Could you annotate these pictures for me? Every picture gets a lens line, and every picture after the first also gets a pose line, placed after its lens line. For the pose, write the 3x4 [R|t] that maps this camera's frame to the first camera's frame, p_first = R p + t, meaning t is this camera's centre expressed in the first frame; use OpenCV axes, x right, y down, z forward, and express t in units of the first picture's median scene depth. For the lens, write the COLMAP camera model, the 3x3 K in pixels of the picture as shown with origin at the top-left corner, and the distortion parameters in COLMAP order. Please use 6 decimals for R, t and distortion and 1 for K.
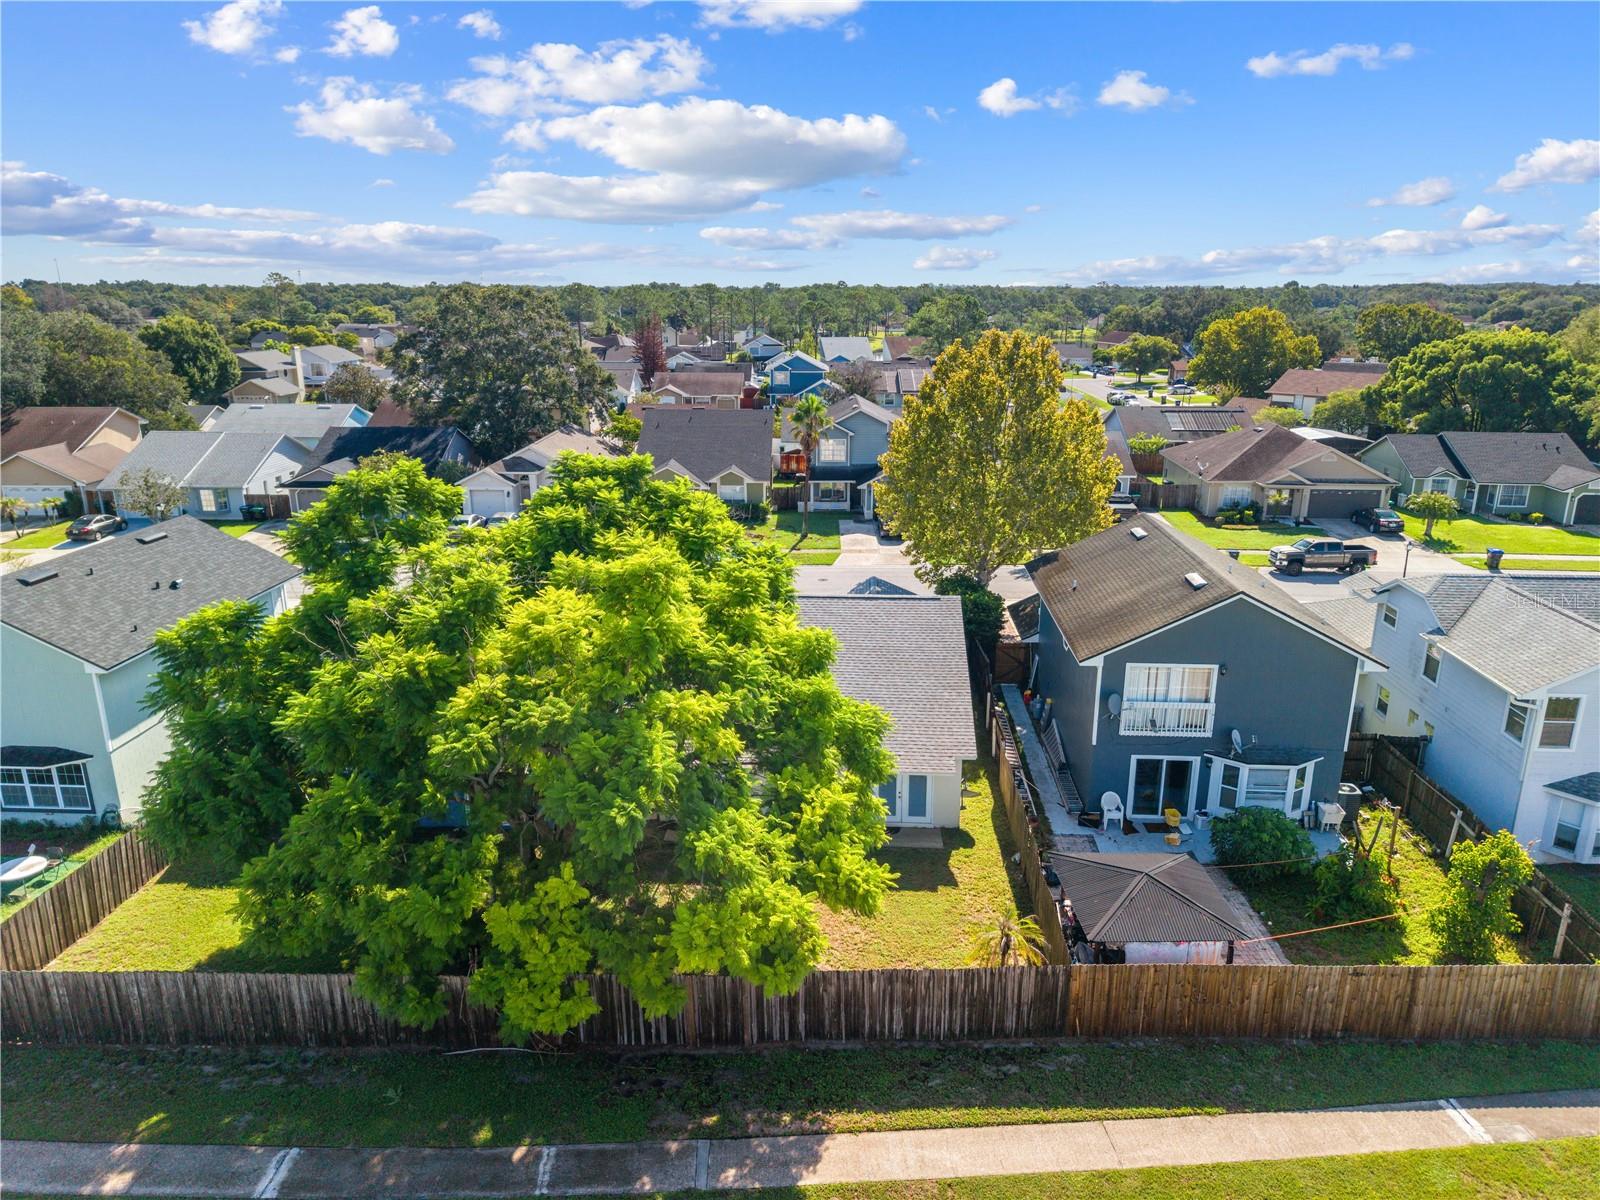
lens RADIAL K [[1067.8, 0, 804.5], [0, 1067.8, 601.1], [0, 0, 1]] dist [0.027805, -0.026132]
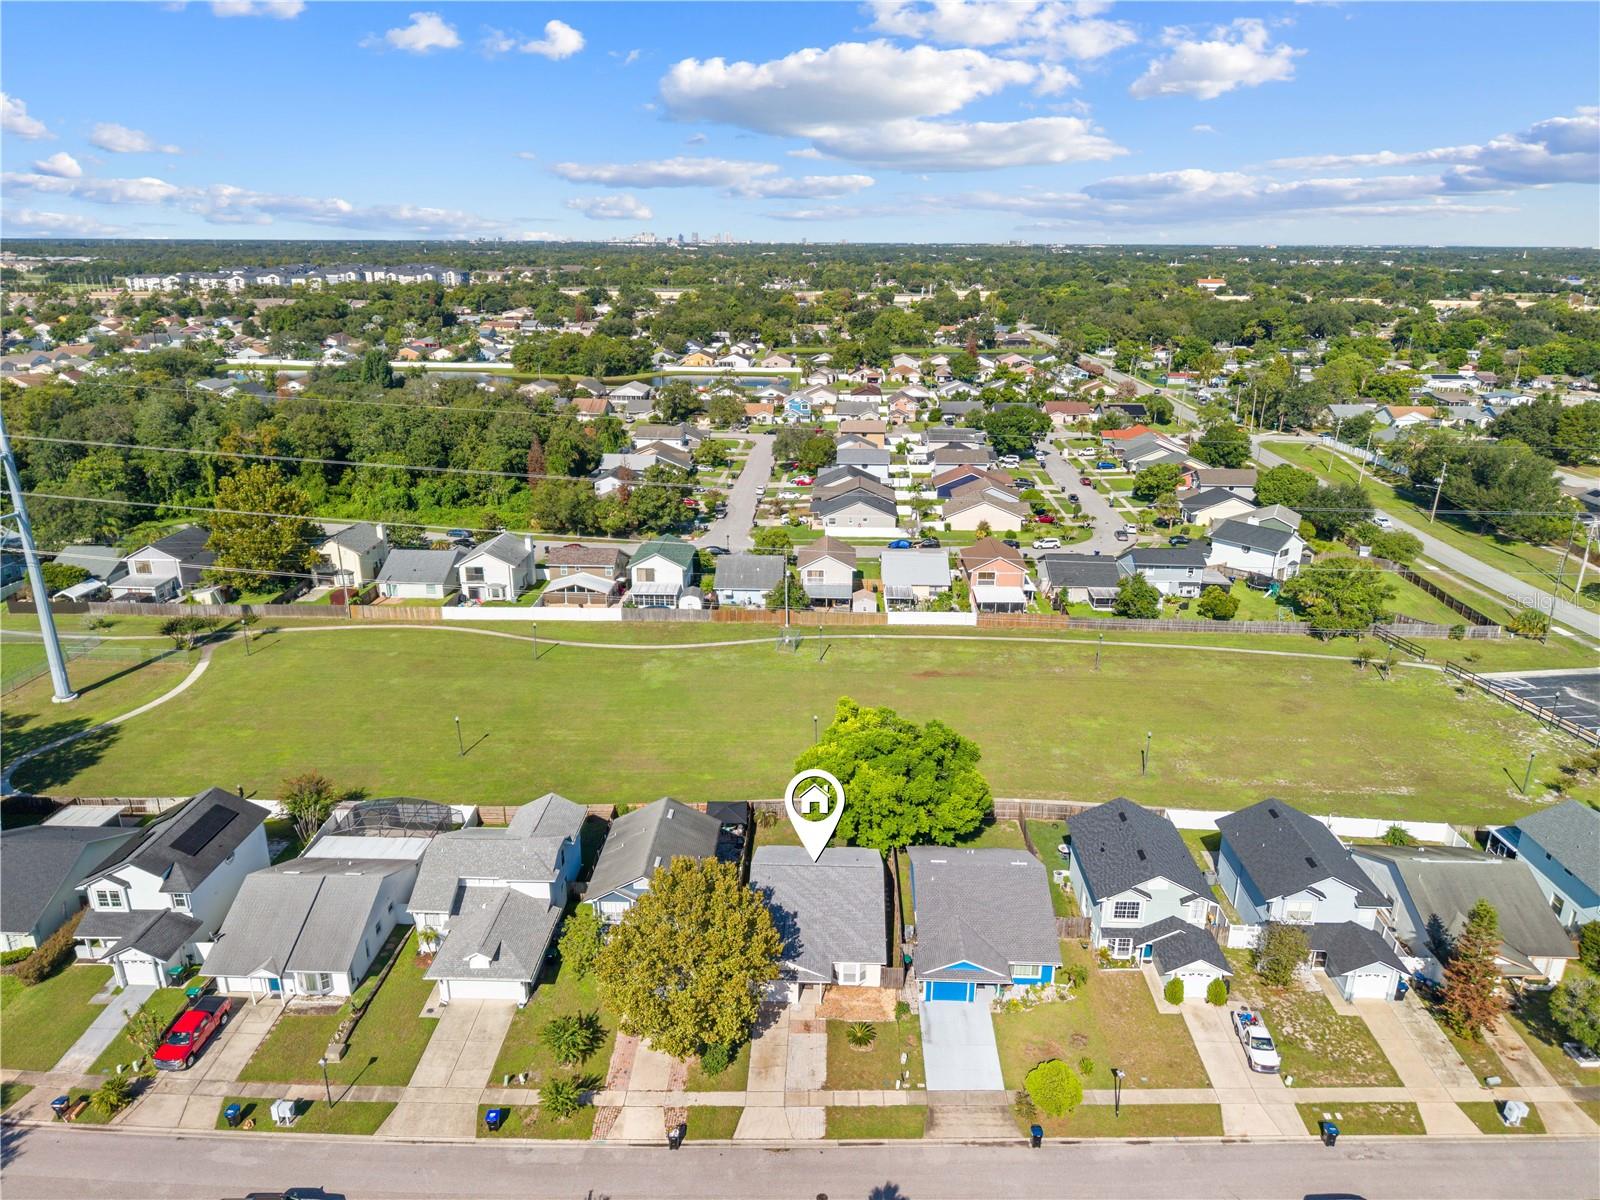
lens RADIAL K [[1060.2, 0, 803.8], [0, 1060.2, 603.5], [0, 0, 1]] dist [0.064315, -0.104909]
pose [[-0.999604, 0.002283, -0.028058, 0.114892], [-0.014020, 0.823942, 0.566501, -1.911125], [0.024411, 0.566670, -0.823583, 2.853019]]
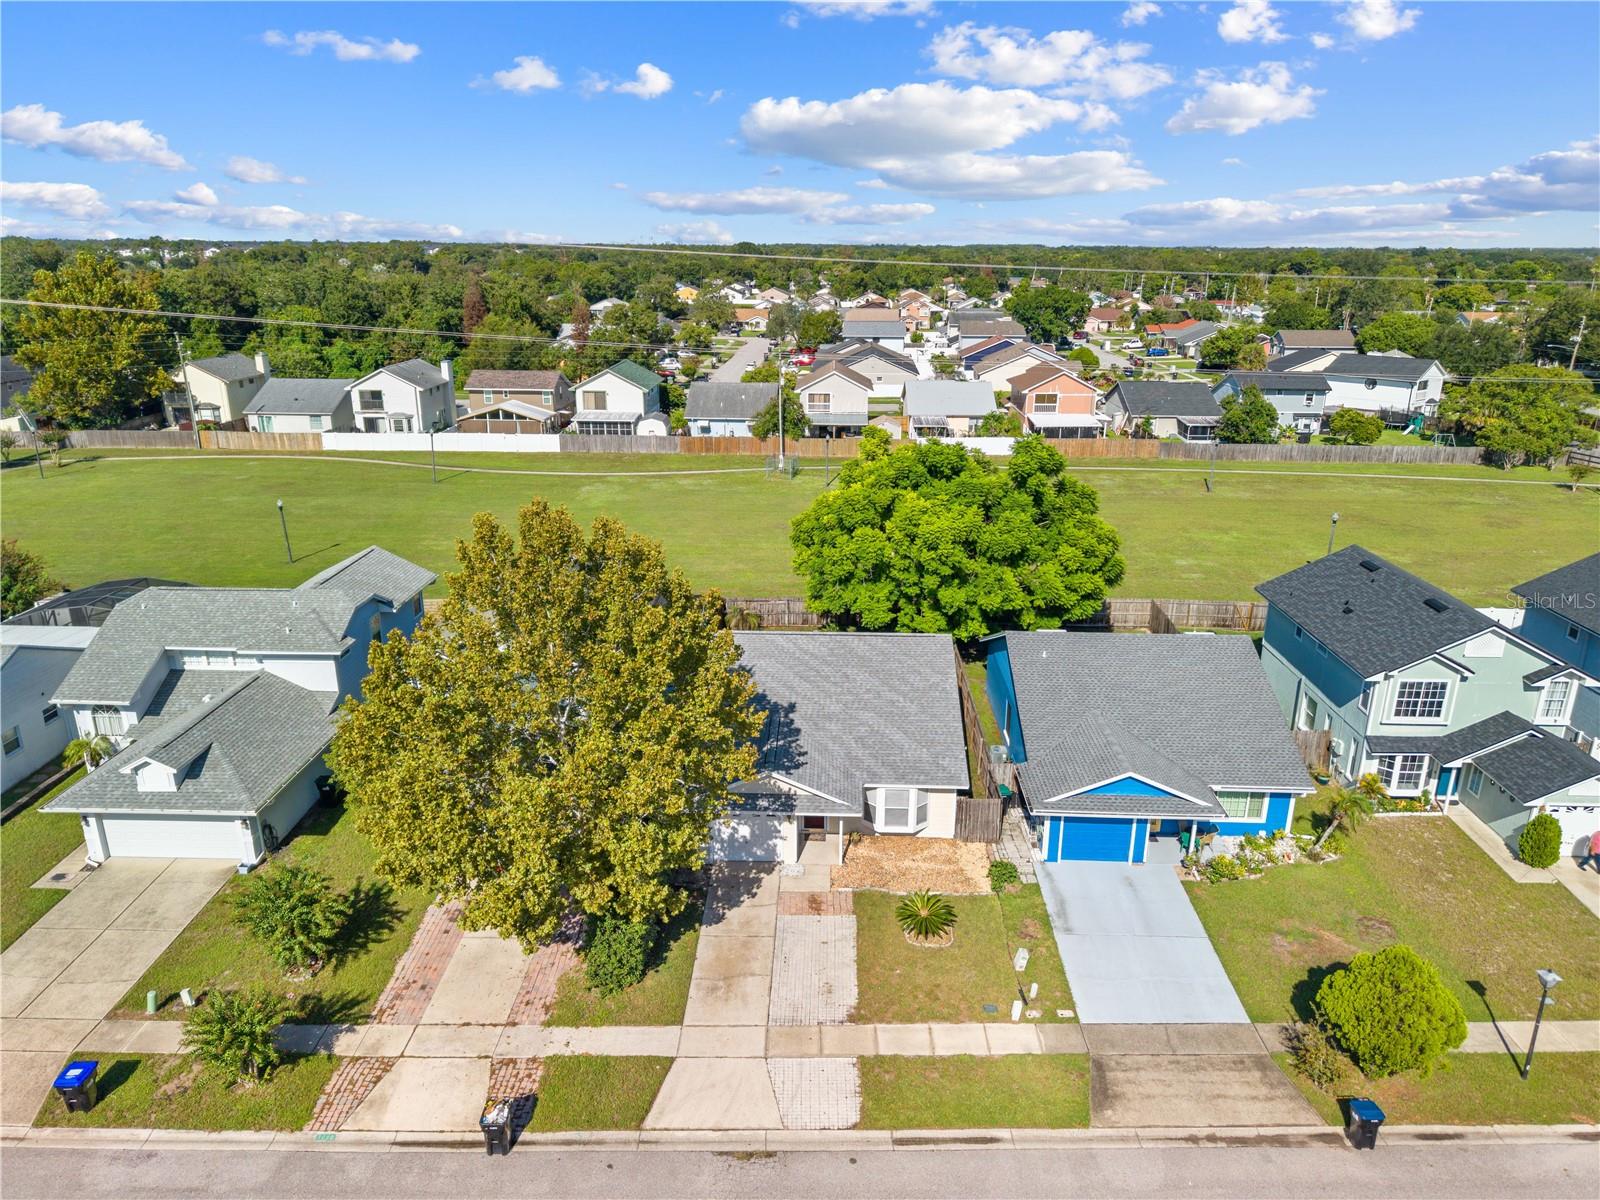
lens RADIAL K [[1067.8, 0, 804.5], [0, 1067.8, 601.1], [0, 0, 1]] dist [0.027805, -0.026132]
pose [[-0.999534, 0.002408, -0.030416, 0.090747], [-0.015114, 0.826886, 0.562167, -0.801940], [0.026505, 0.562365, -0.826464, 2.253884]]
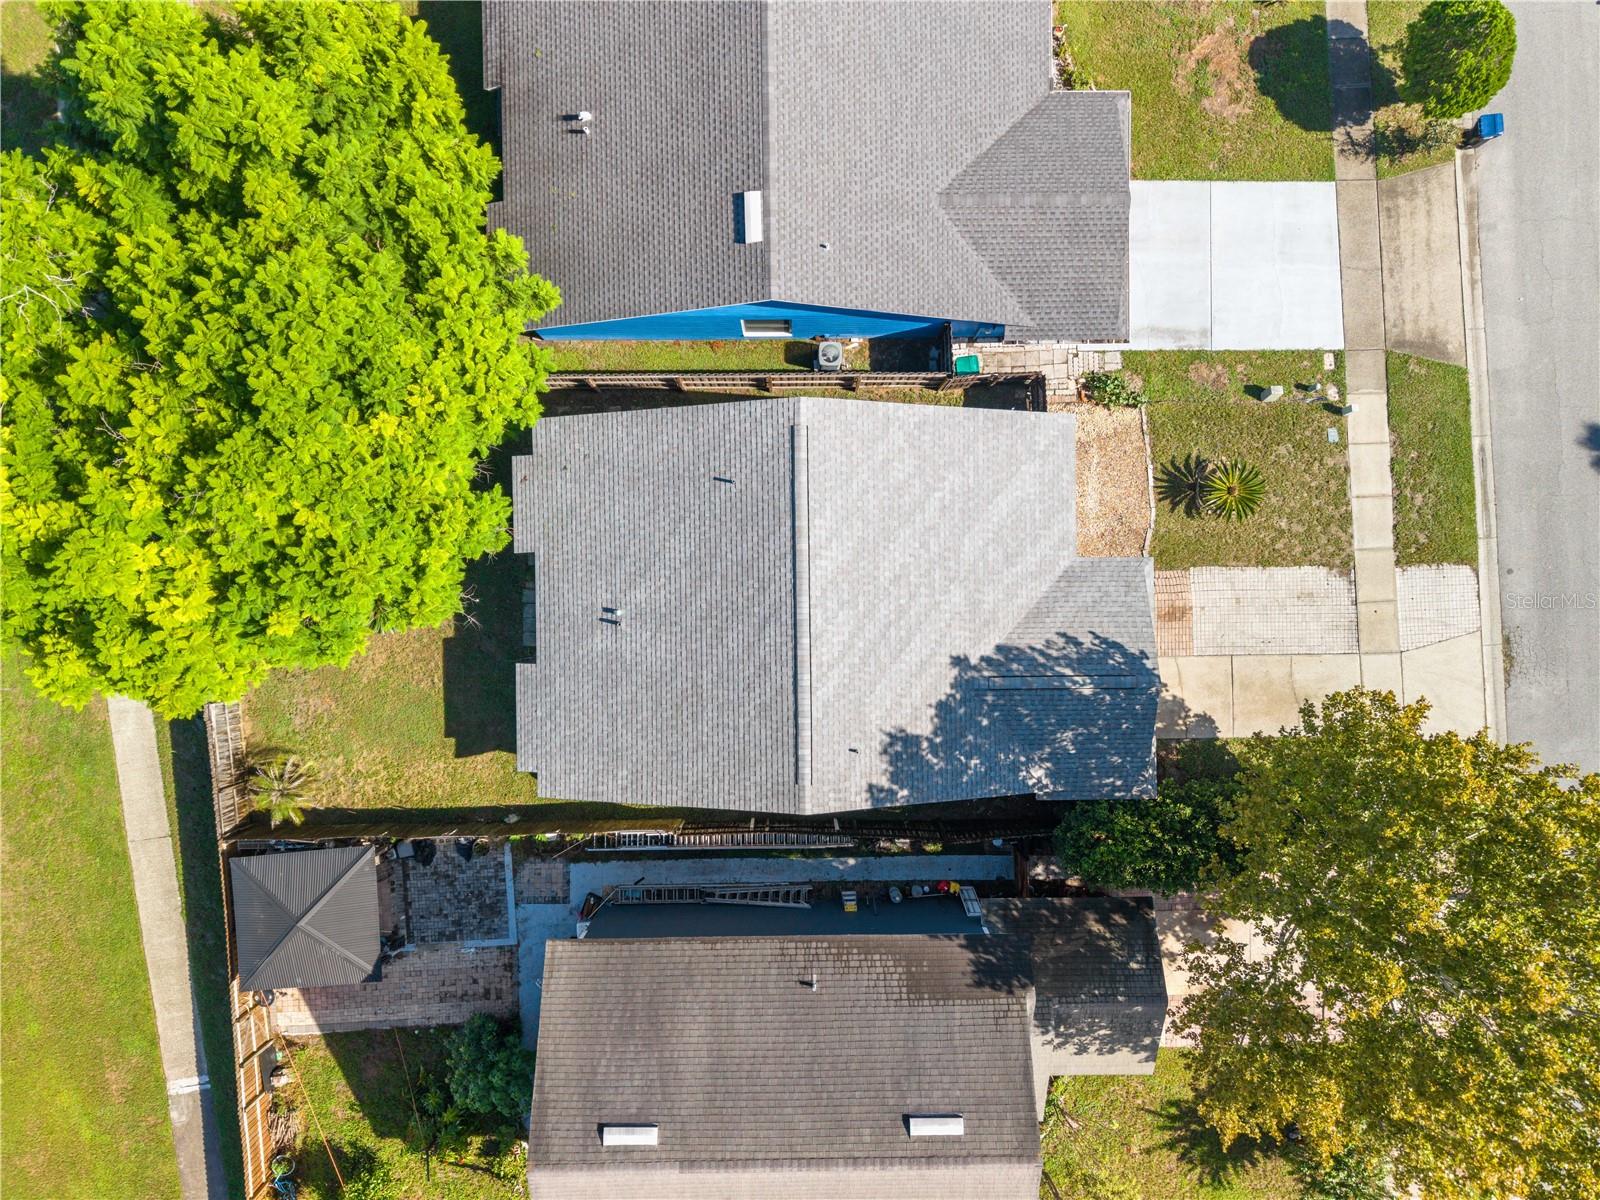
lens RADIAL K [[1067.8, 0, 804.5], [0, 1067.8, 601.1], [0, 0, 1]] dist [0.027805, -0.026132]
pose [[0.070095, 0.997503, 0.008642, 0.004610], [-0.278643, 0.011261, 0.960329, -0.761780], [0.957833, -0.069723, 0.278737, 0.941028]]
